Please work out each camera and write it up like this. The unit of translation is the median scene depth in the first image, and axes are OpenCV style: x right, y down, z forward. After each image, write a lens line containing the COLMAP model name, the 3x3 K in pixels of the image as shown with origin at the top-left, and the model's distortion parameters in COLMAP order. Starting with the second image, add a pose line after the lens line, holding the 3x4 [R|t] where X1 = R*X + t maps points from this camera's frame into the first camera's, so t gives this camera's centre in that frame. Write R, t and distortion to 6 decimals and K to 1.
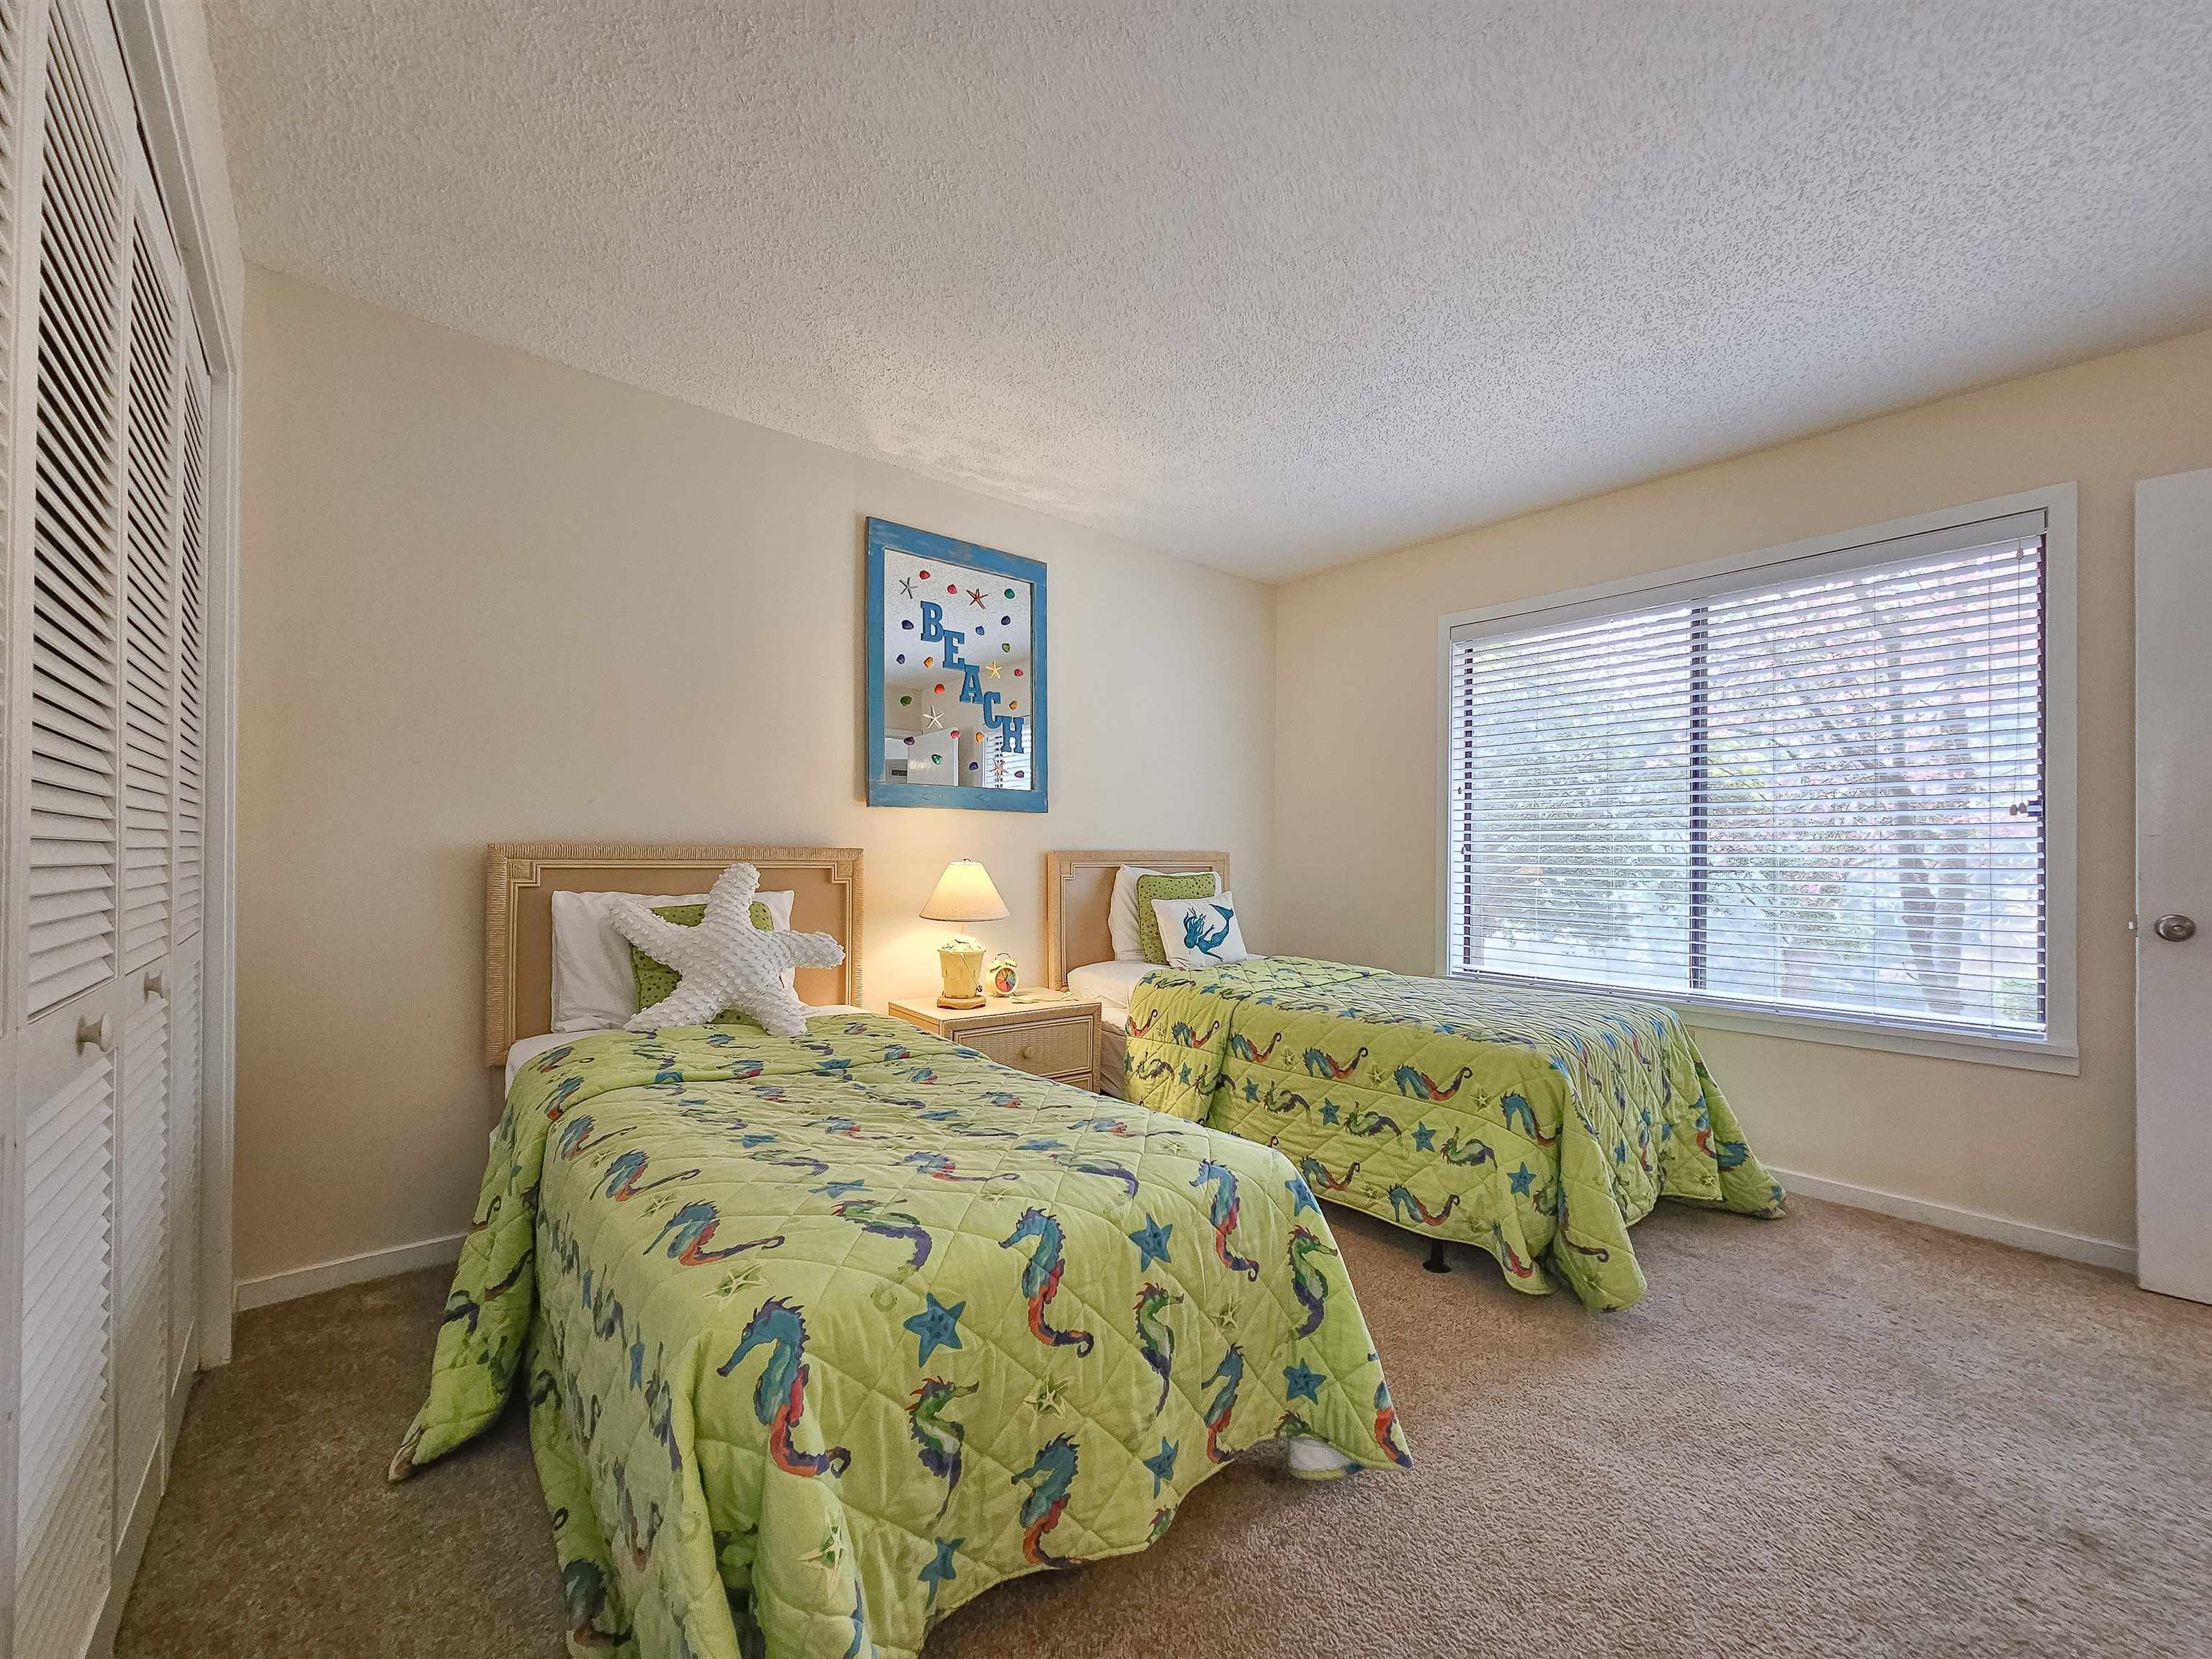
lens RADIAL K [[906.4, 0, 1104.7], [0, 906.4, 855.4], [0, 0, 1]] dist [0.000434, -0.000146]
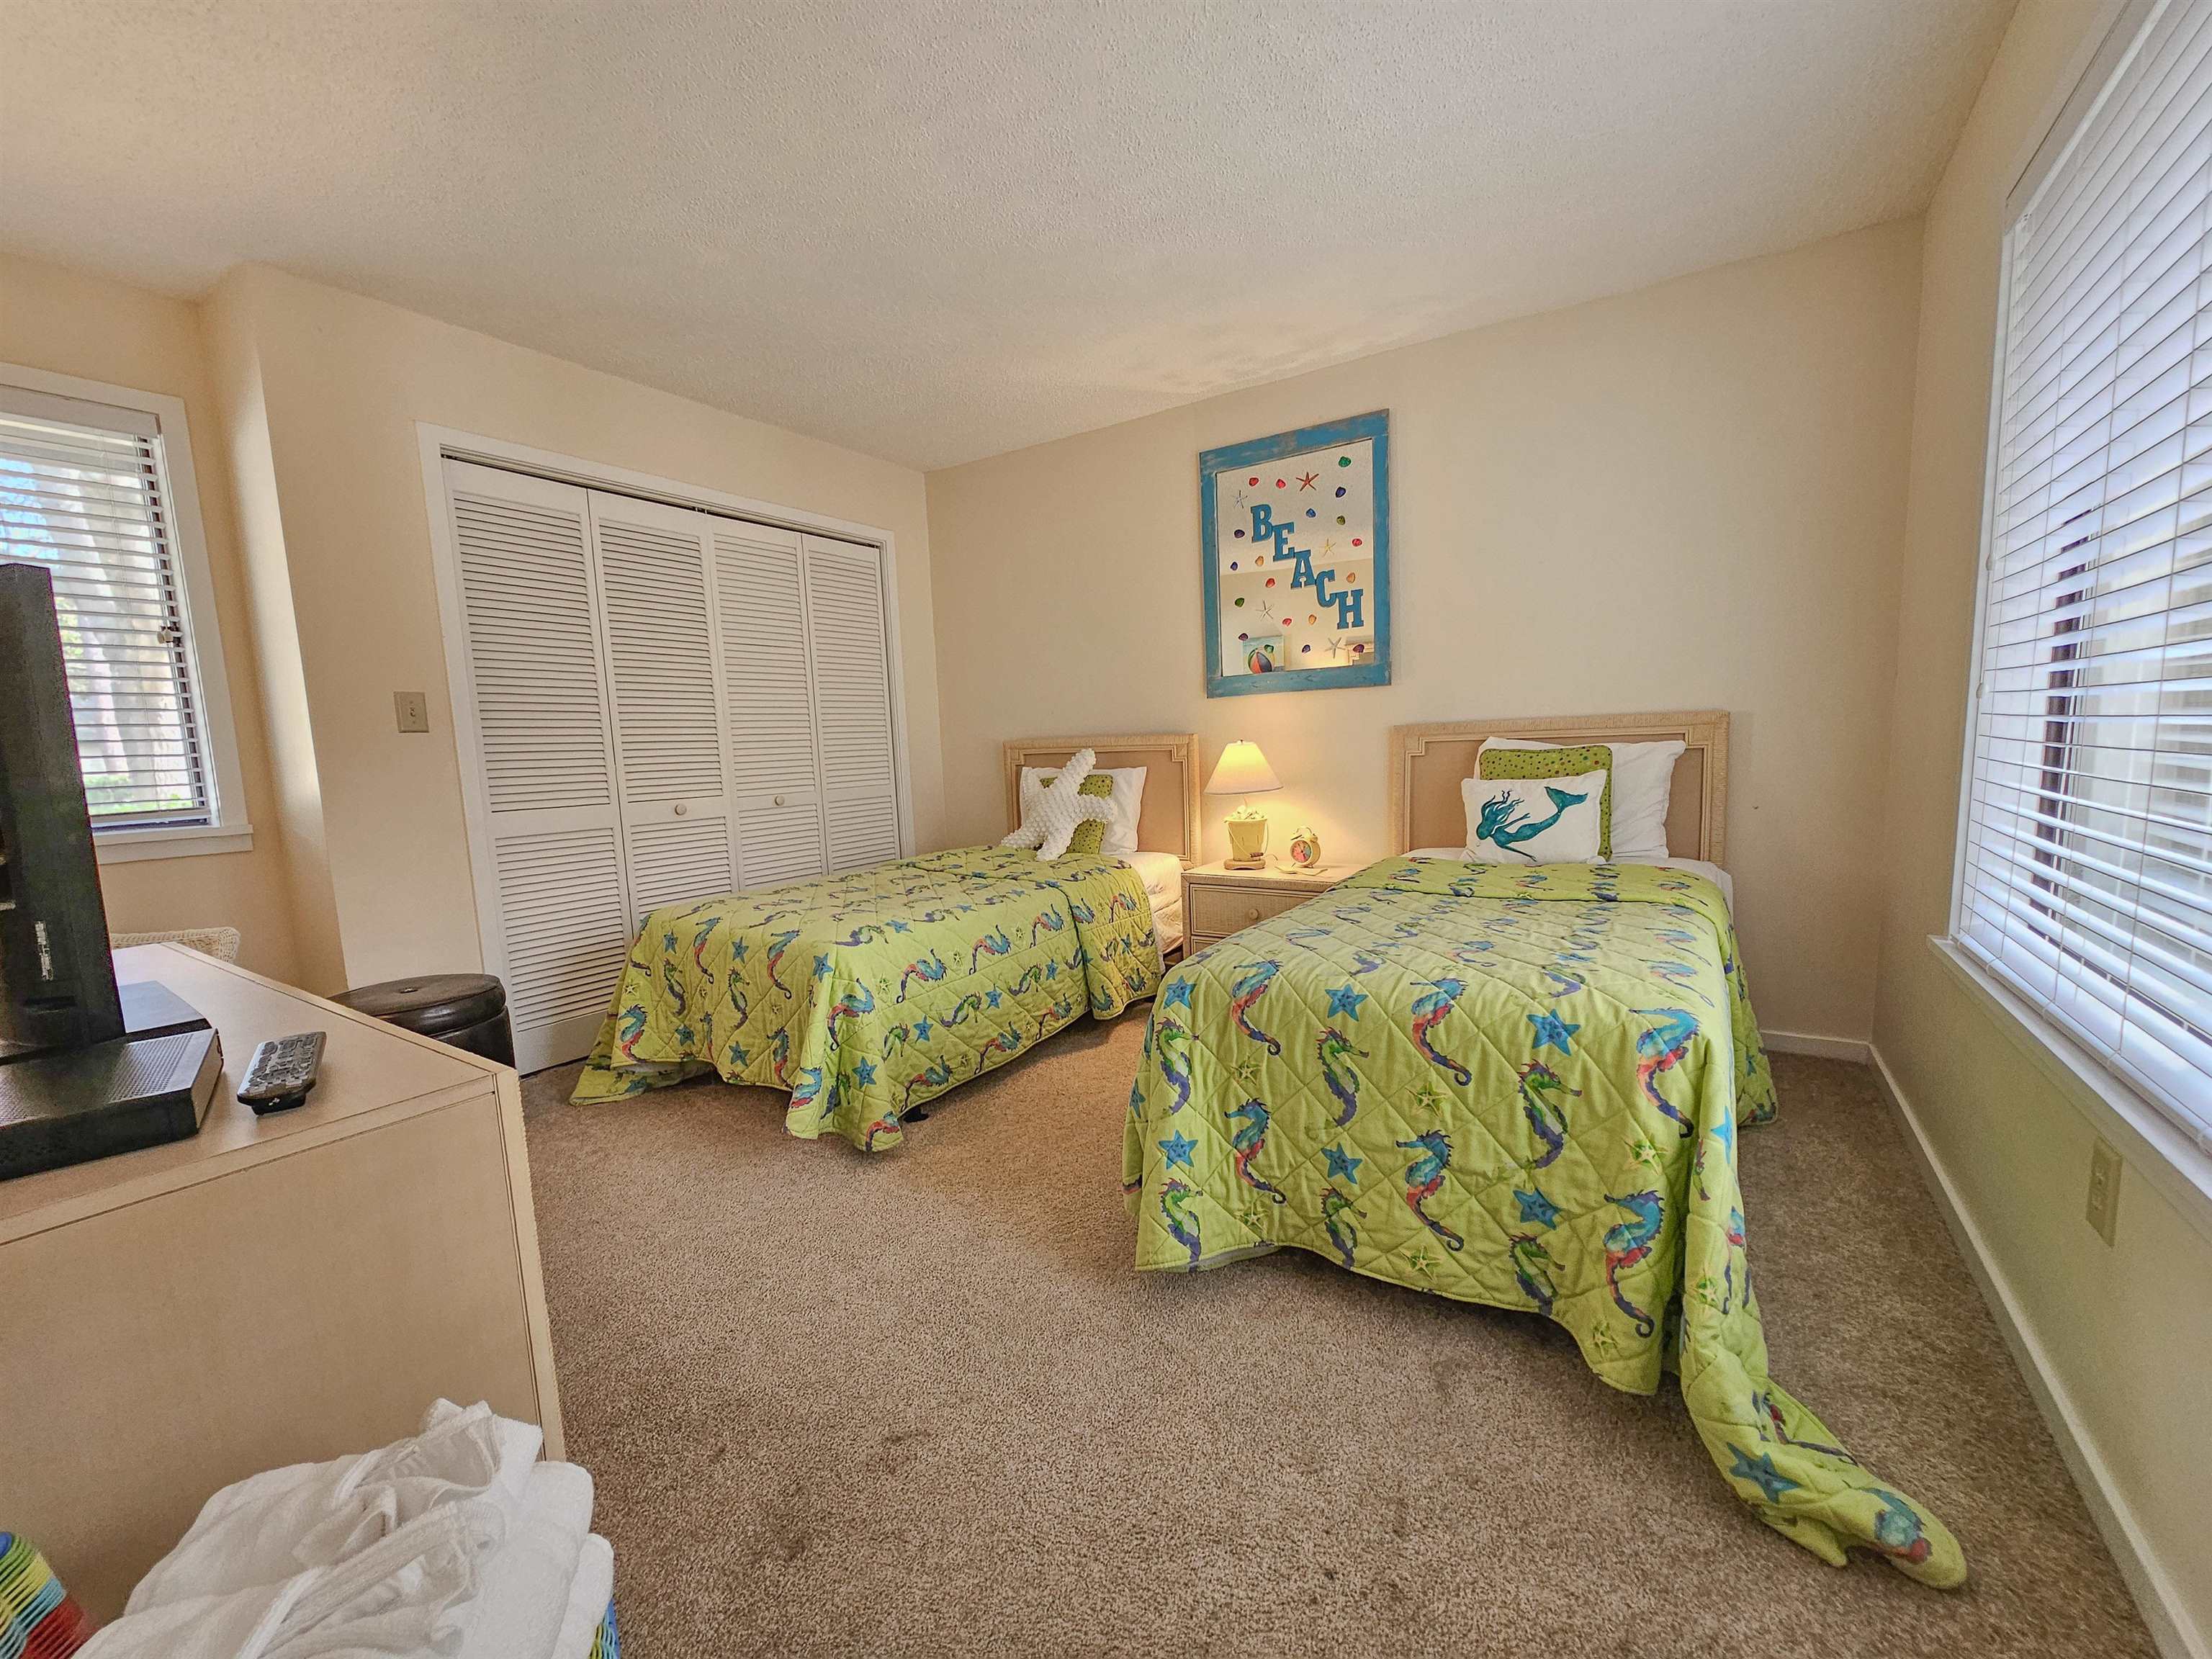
lens RADIAL K [[906.4, 0, 1104.7], [0, 906.4, 855.4], [0, 0, 1]] dist [0.000434, -0.000146]
pose [[0.290996, 0.100169, -0.951466, 0.823970], [0.039874, 0.992370, 0.116671, 0.007850], [0.955893, -0.071890, 0.284782, 0.463144]]
